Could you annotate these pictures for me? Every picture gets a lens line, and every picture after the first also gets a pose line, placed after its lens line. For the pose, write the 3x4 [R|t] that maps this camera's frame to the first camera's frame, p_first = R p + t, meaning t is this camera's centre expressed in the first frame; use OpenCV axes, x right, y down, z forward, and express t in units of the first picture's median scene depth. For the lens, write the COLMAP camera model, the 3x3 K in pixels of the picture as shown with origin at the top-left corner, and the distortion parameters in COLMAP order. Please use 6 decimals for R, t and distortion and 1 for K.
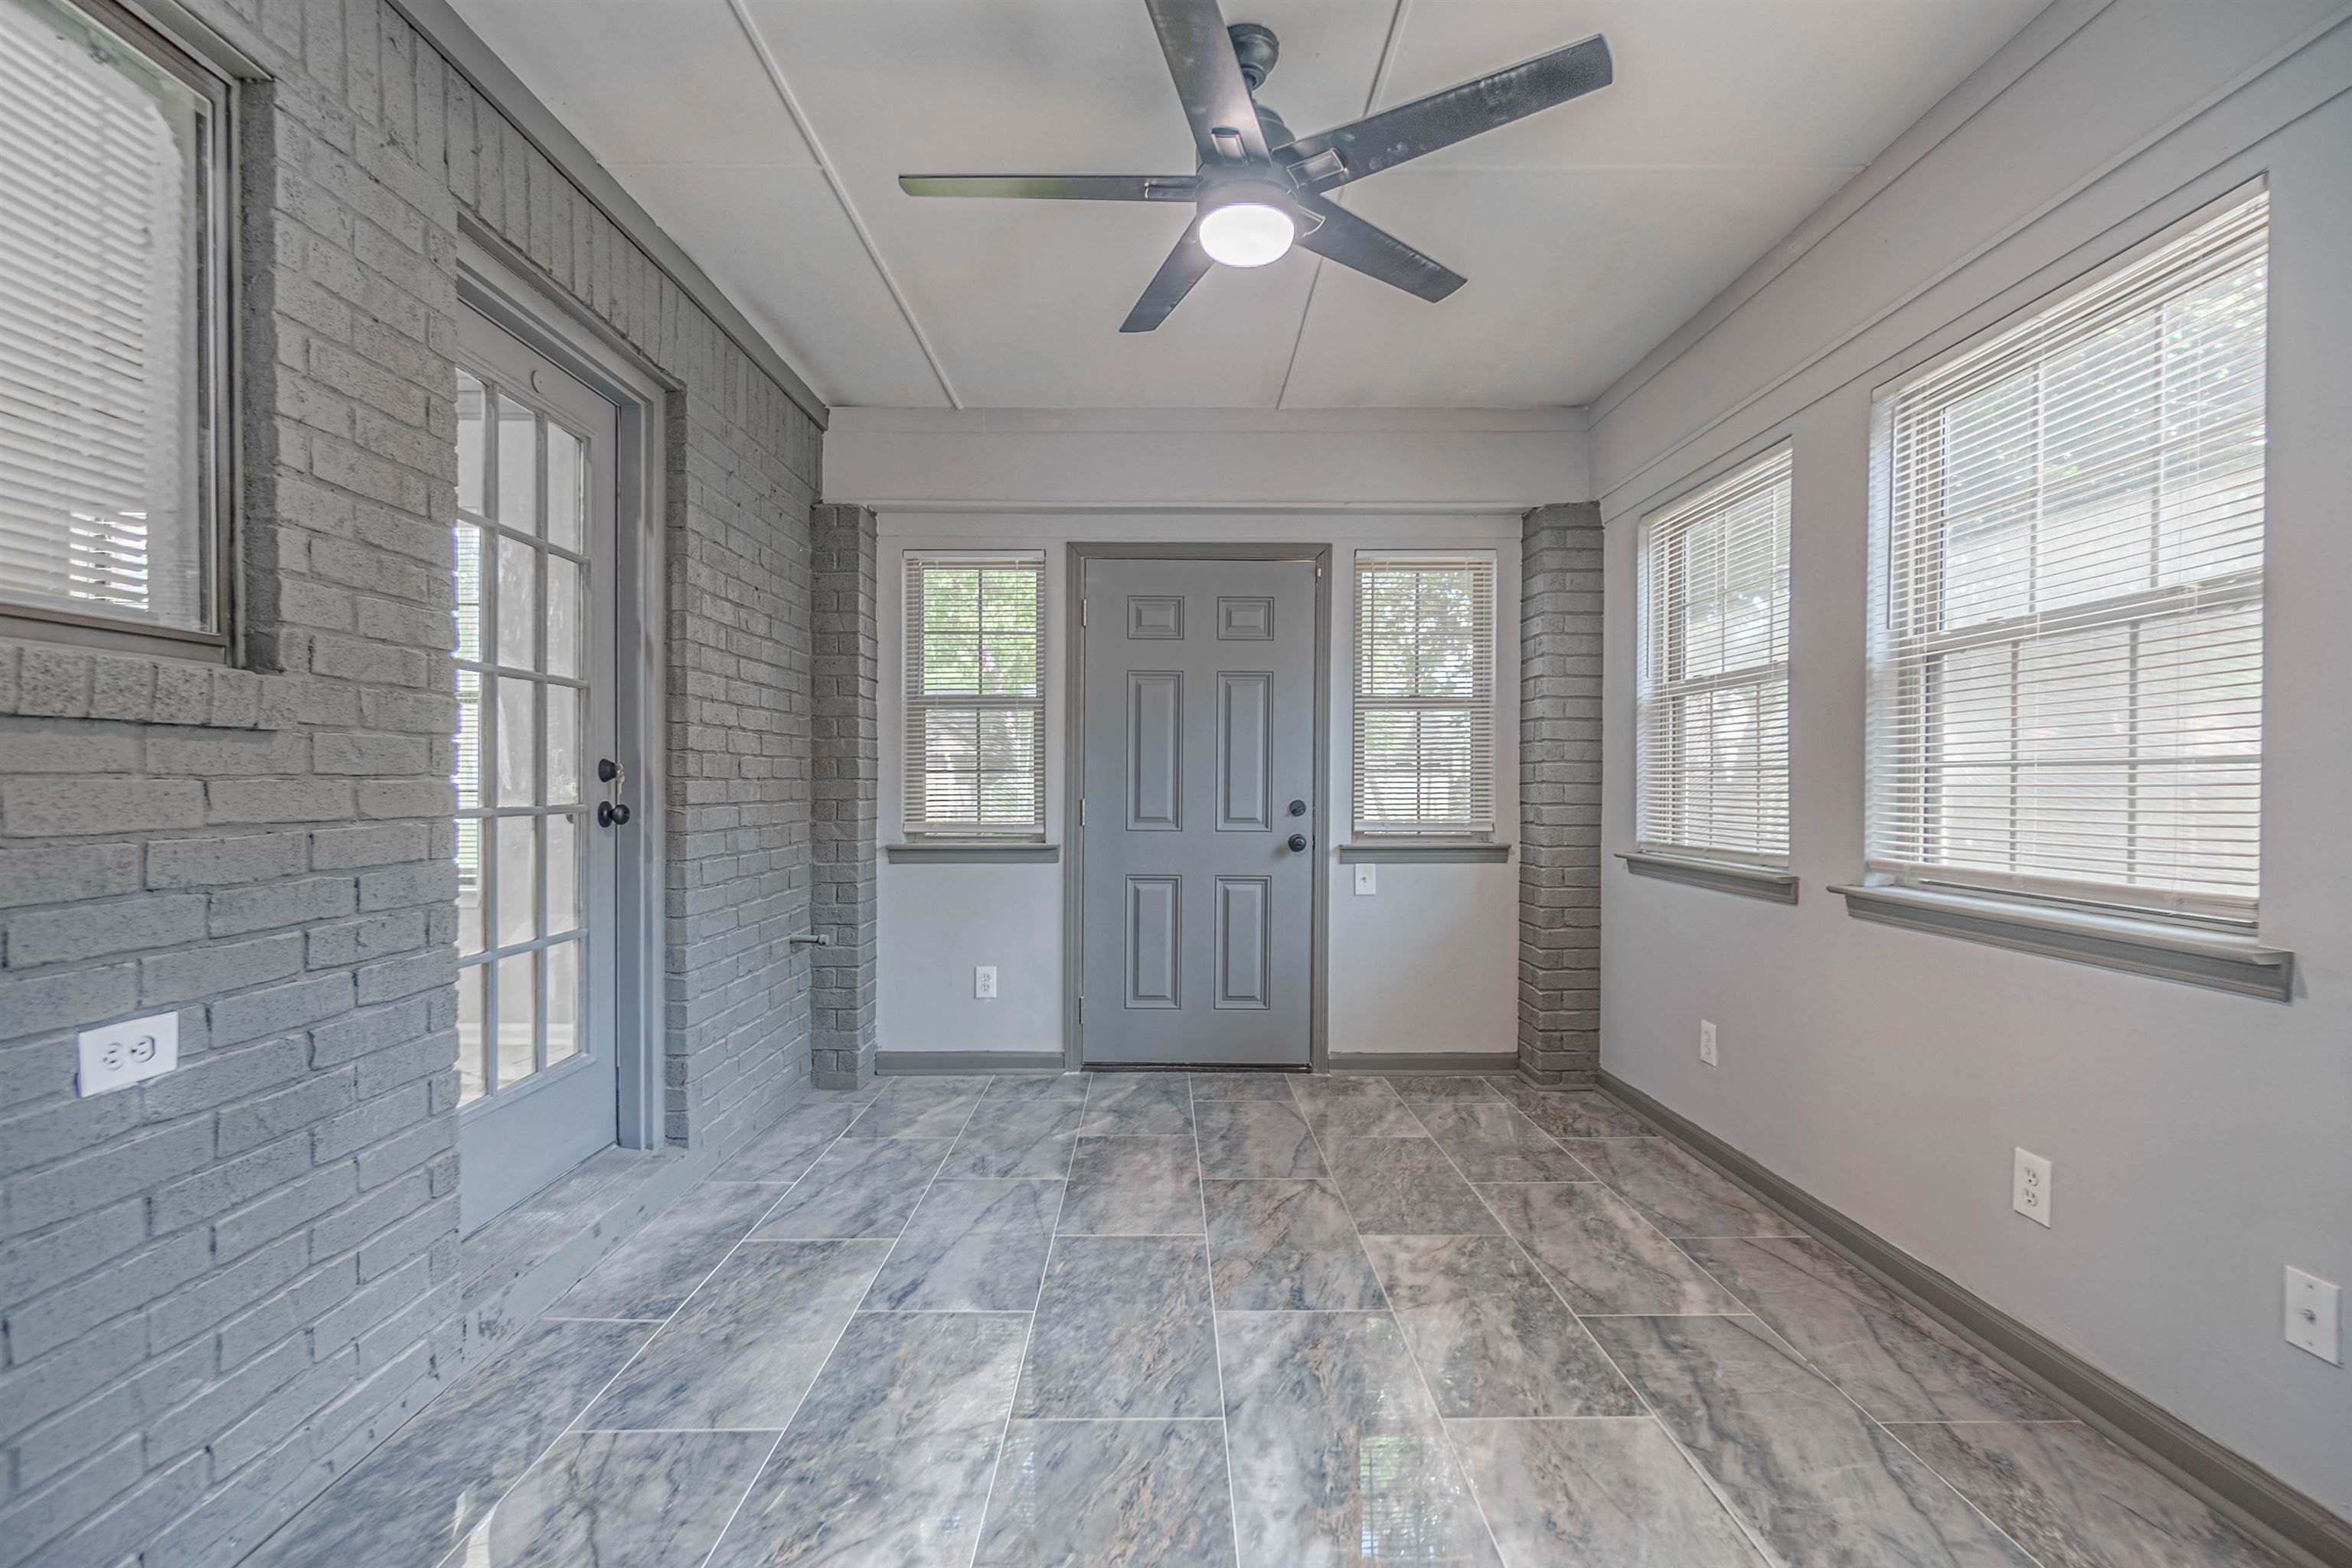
lens RADIAL K [[1054.2, 0, 1182.3], [0, 1054.2, 794.7], [0, 0, 1]] dist [-0.008457, 0.002356]
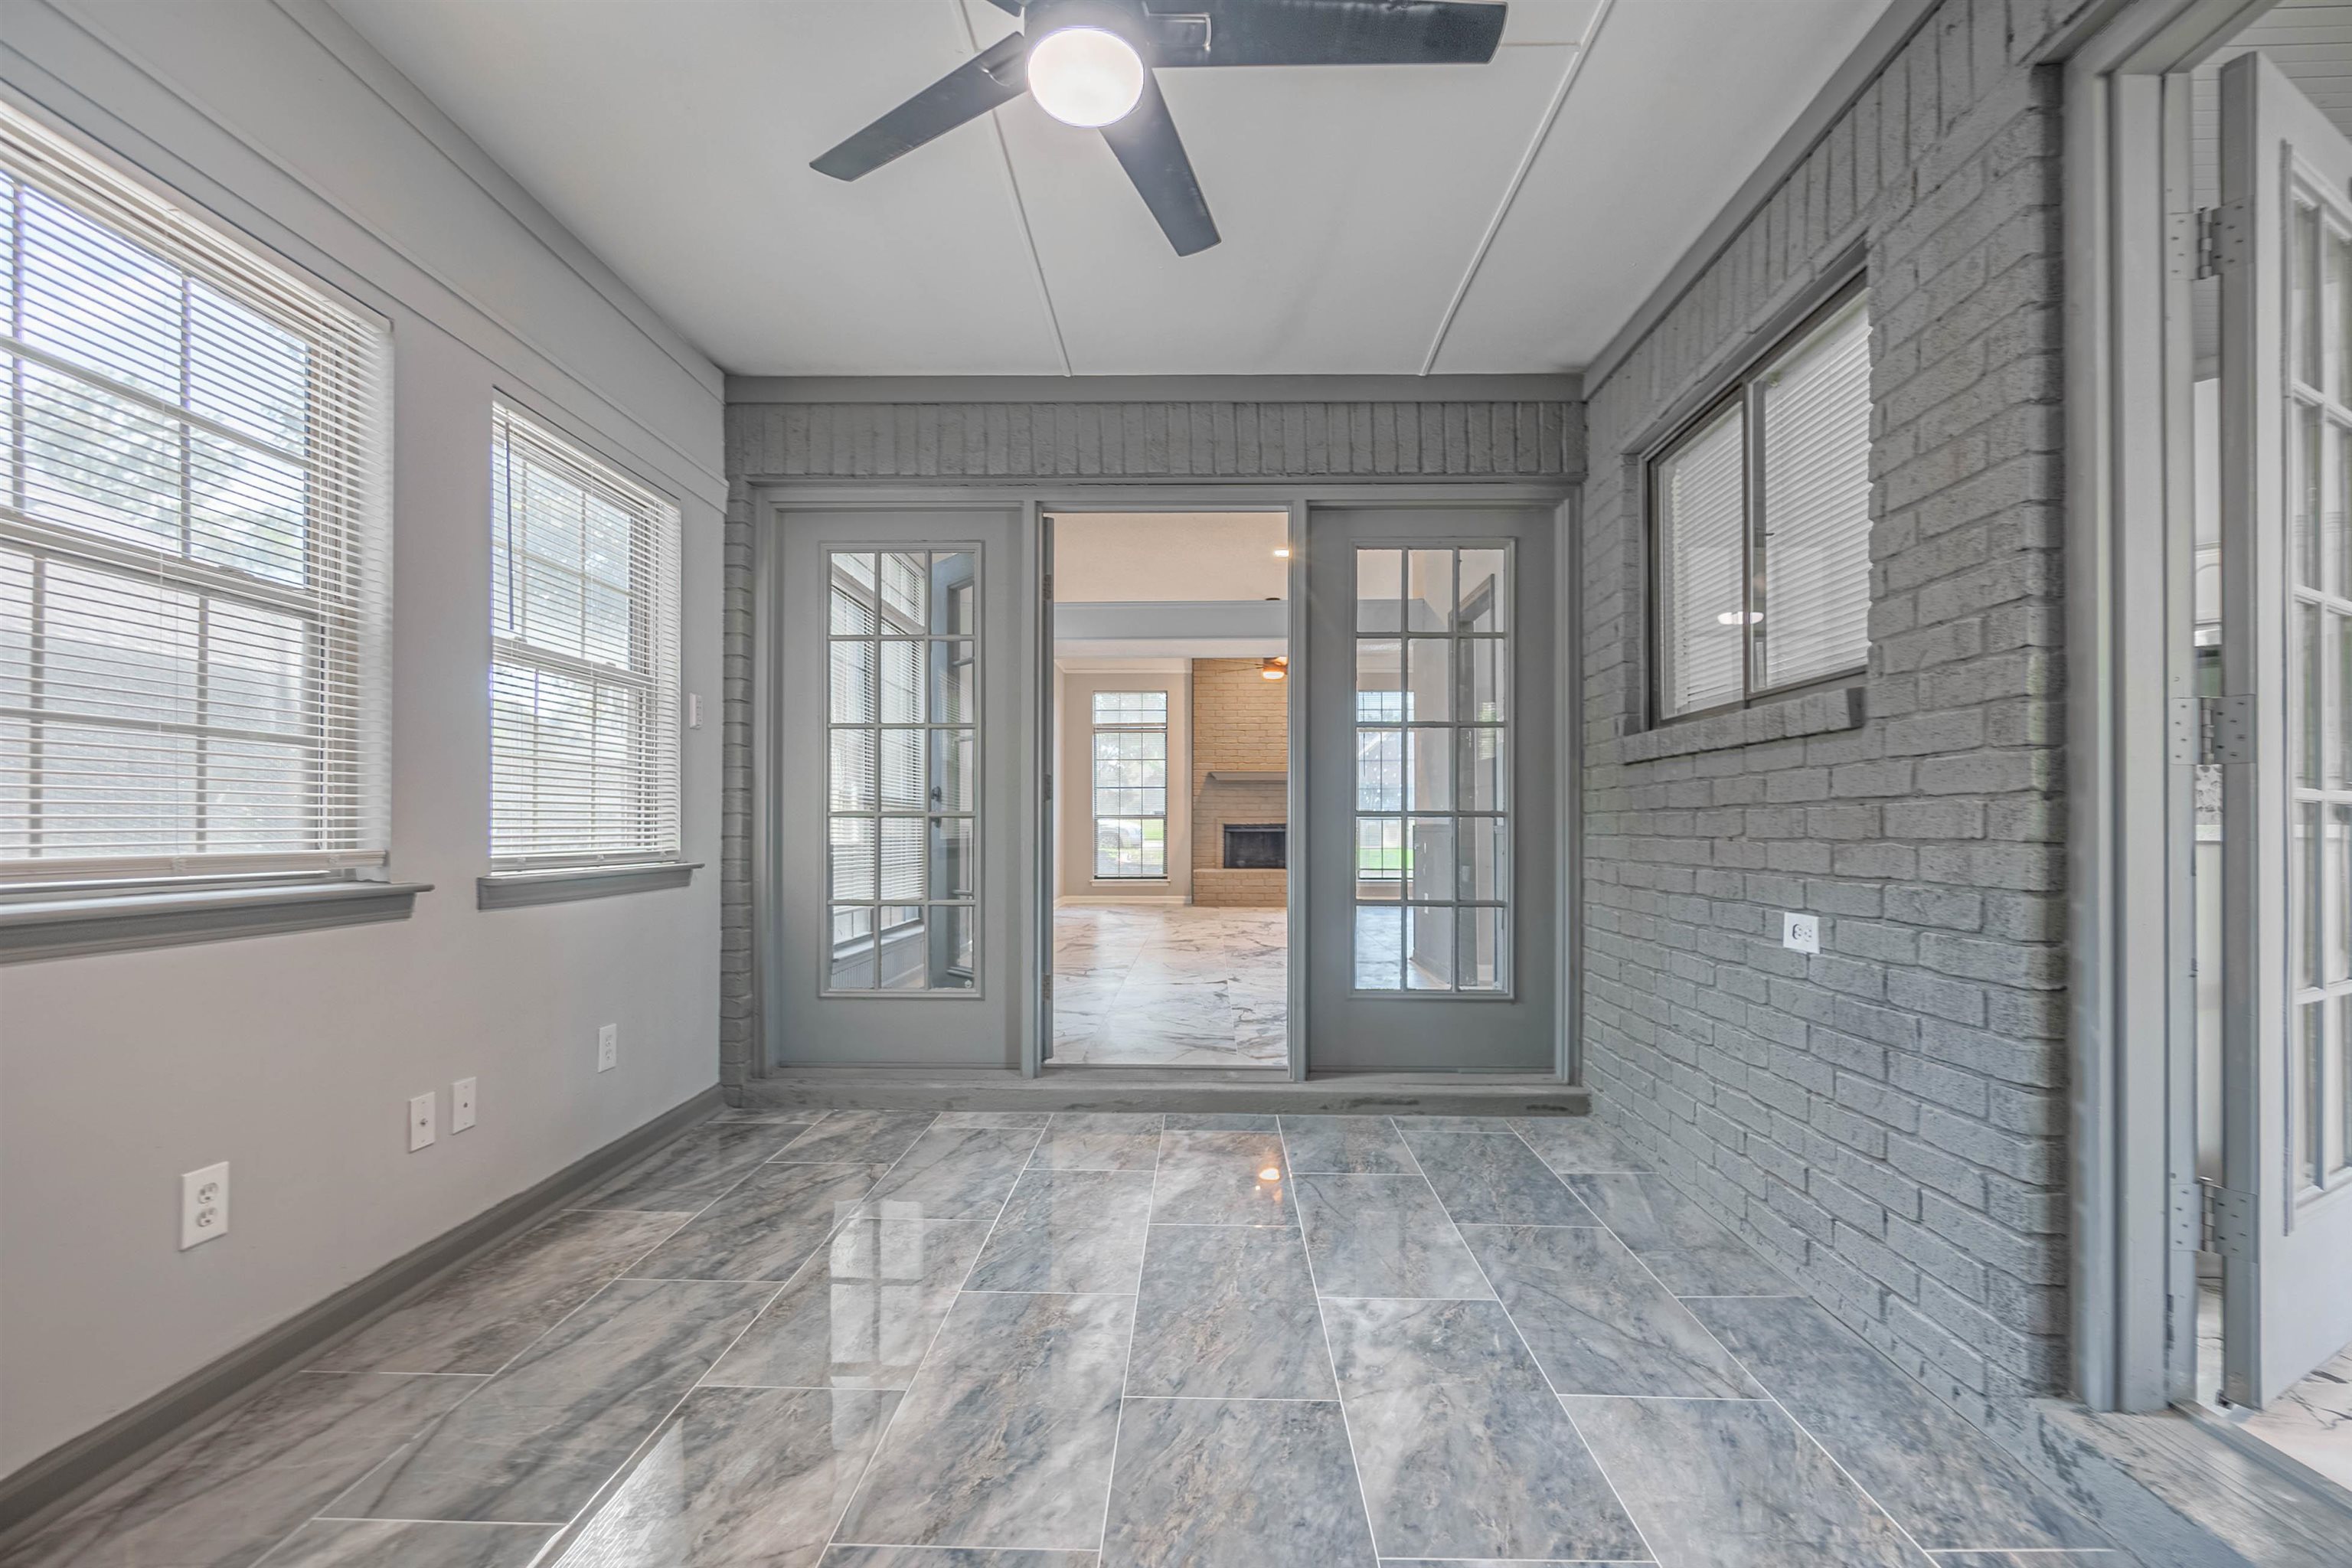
lens RADIAL K [[1054.2, 0, 1192.7], [0, 1054.2, 825.9], [0, 0, 1]] dist [-0.008457, 0.002356]
pose [[-0.999528, -0.004072, 0.030444, -0.057005], [-0.003701, 0.999918, 0.012226, 0.043676], [-0.030491, 0.012108, -0.999462, 2.079895]]
